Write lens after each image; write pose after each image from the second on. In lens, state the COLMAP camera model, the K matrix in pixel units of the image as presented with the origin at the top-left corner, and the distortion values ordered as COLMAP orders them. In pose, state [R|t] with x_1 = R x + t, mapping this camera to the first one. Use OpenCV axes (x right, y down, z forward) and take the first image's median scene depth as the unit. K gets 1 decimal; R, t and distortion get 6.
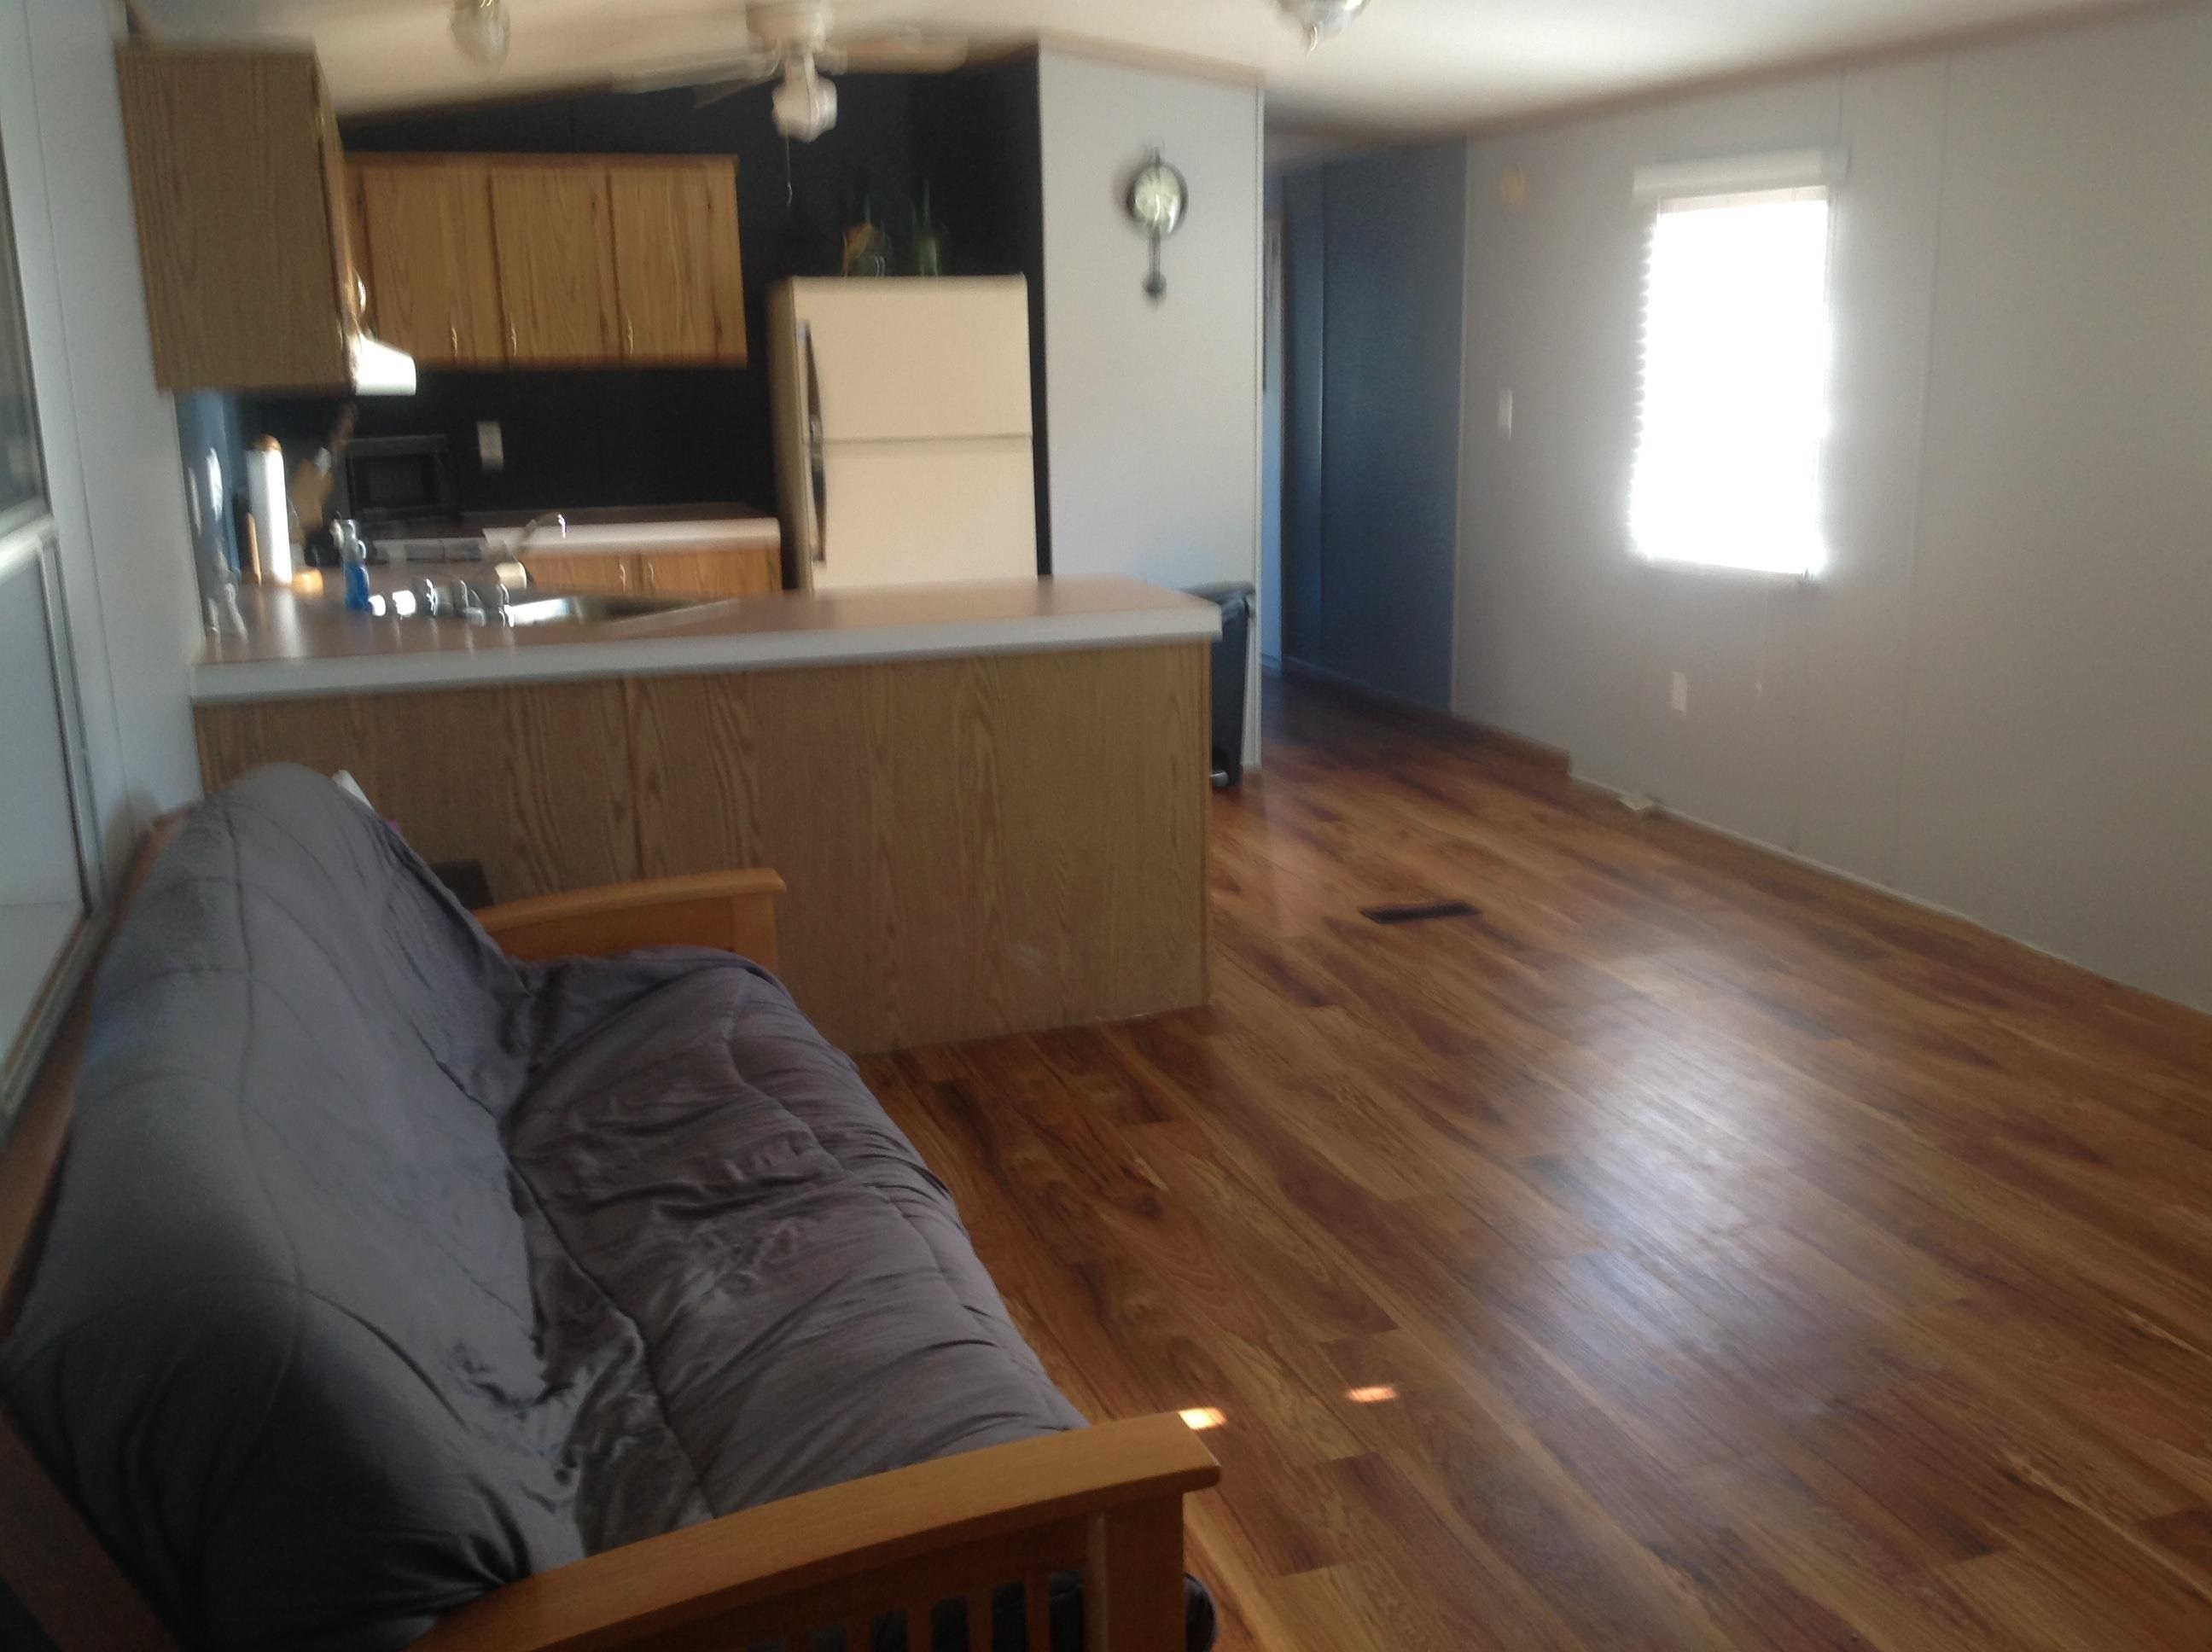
lens RADIAL K [[2139.4, 0, 1161.5], [0, 2139.4, 811.0], [0, 0, 1]] dist [0.197488, -0.422769]
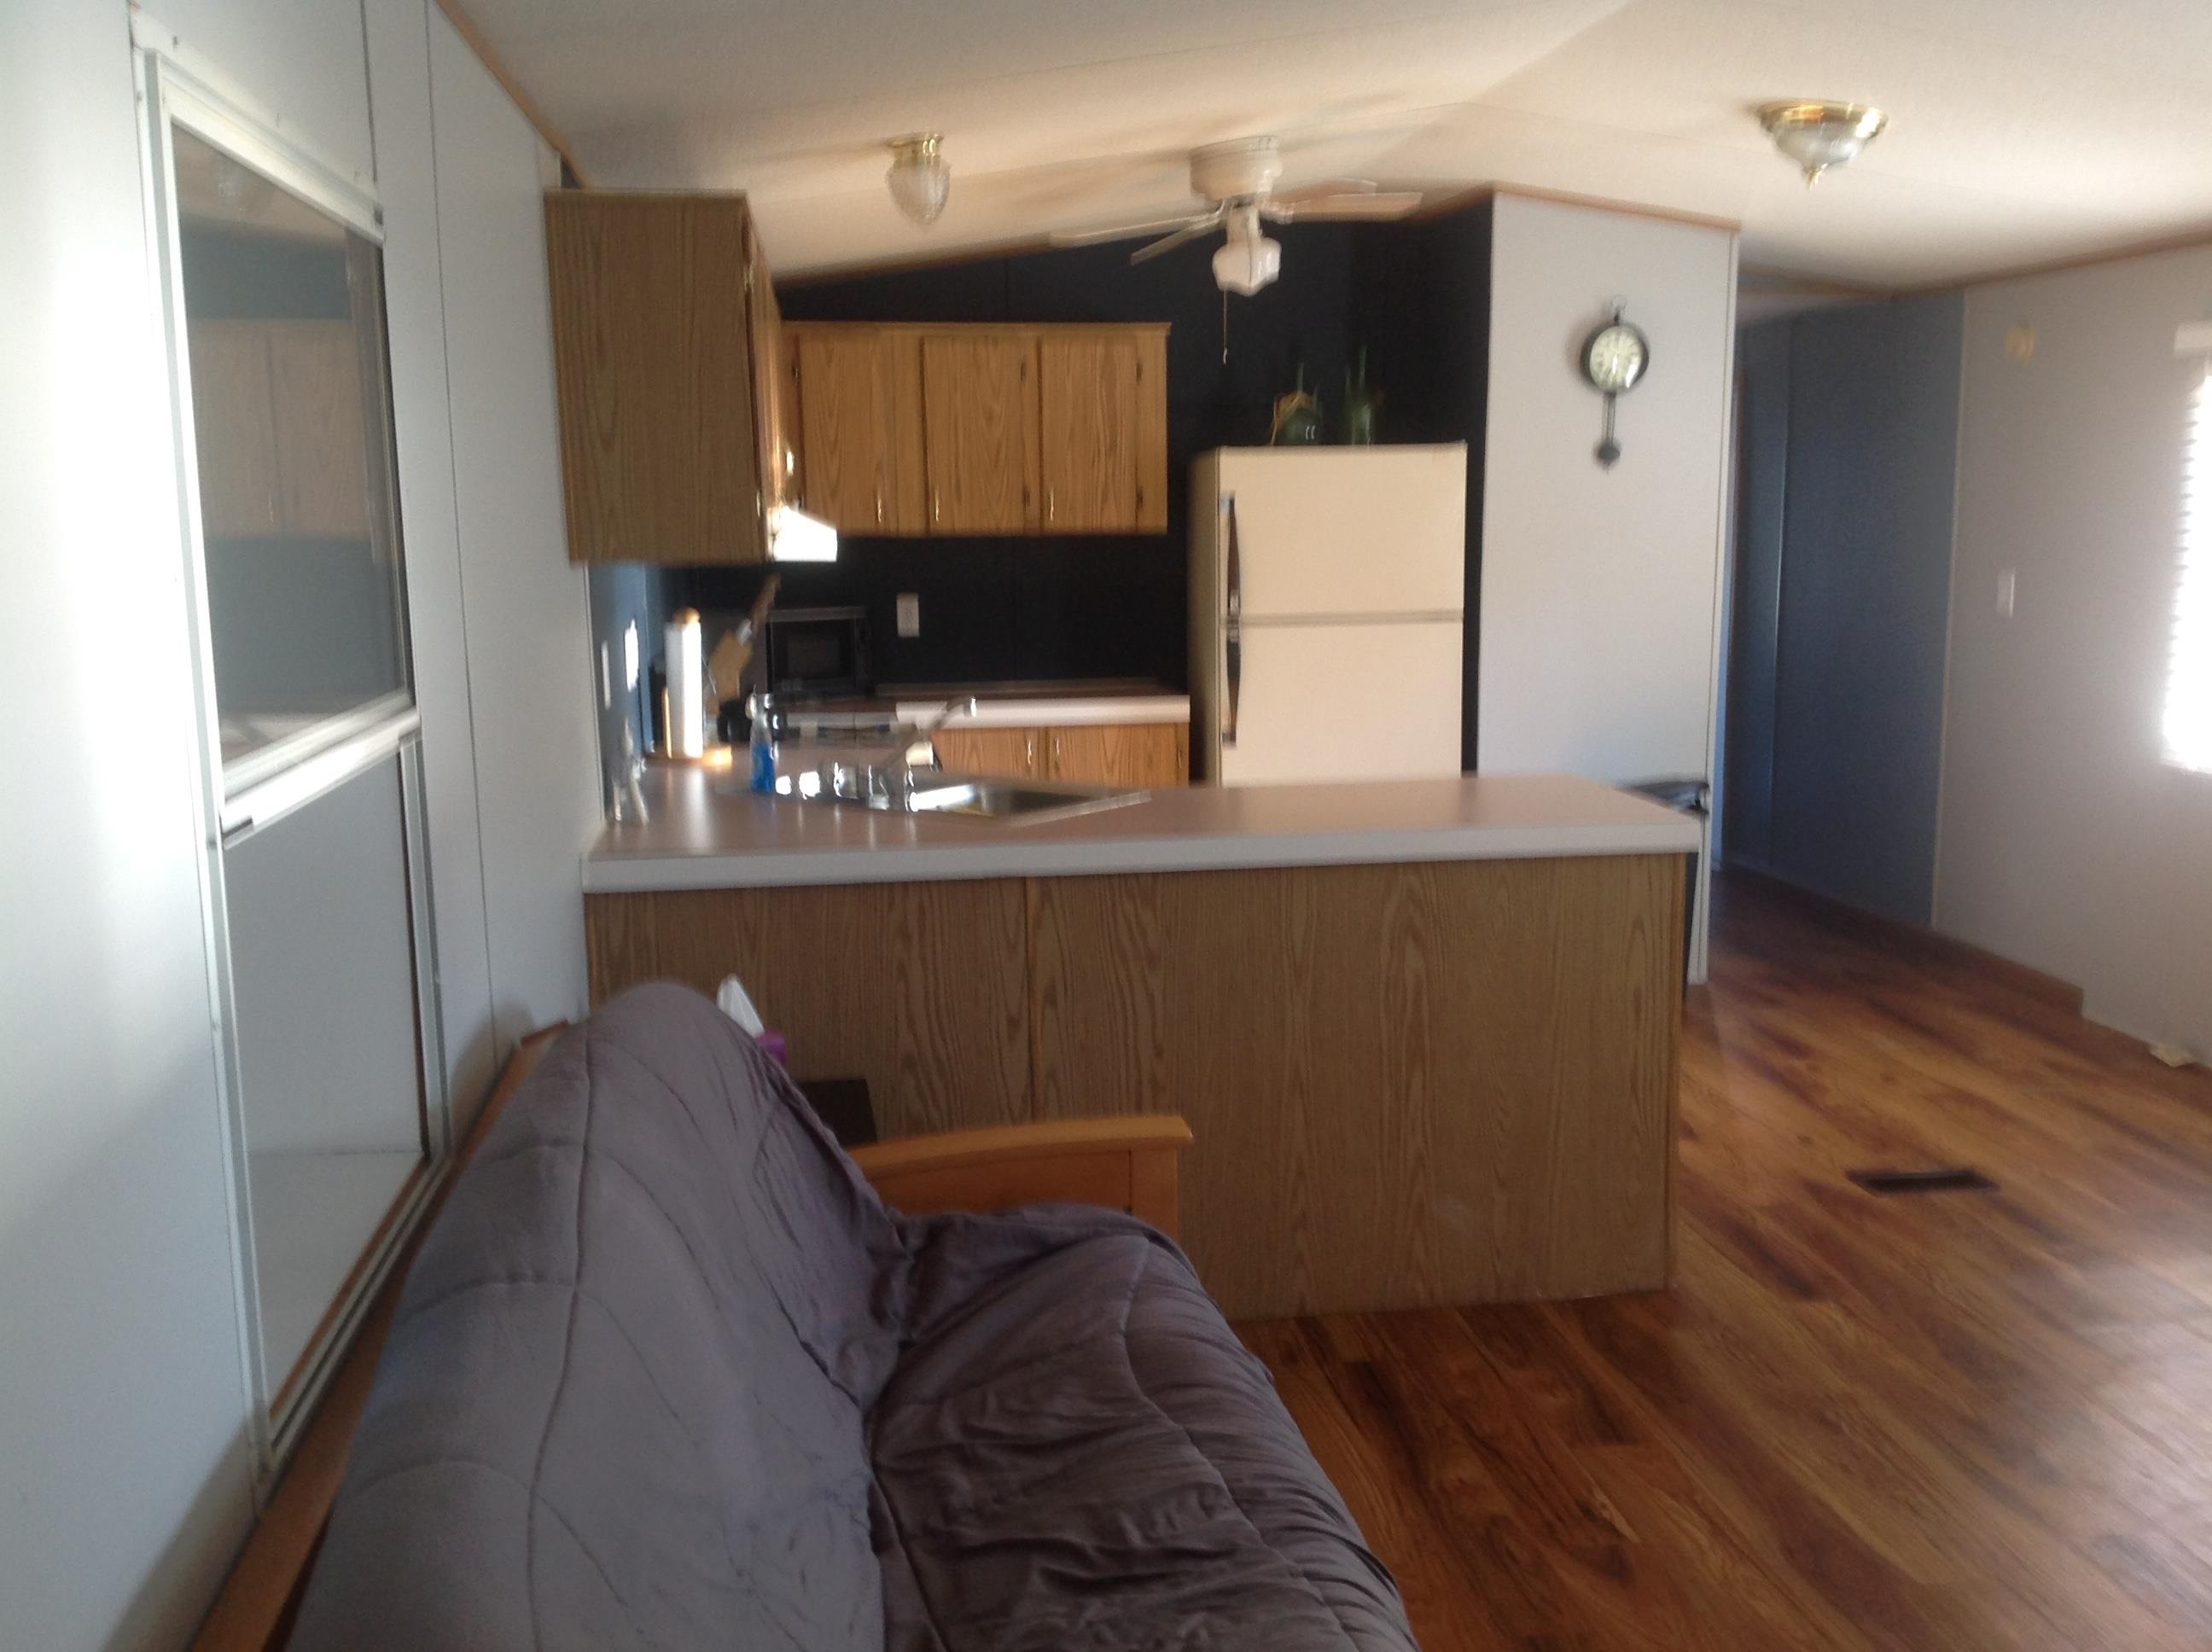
lens RADIAL K [[2118.4, 0, 1113.4], [0, 2118.4, 854.7], [0, 0, 1]] dist [0.194858, -0.458254]
pose [[0.979647, 0.040213, -0.196659, -0.034154], [-0.050514, 0.997586, -0.047645, -0.028437], [0.194269, 0.056610, 0.979314, 0.120076]]
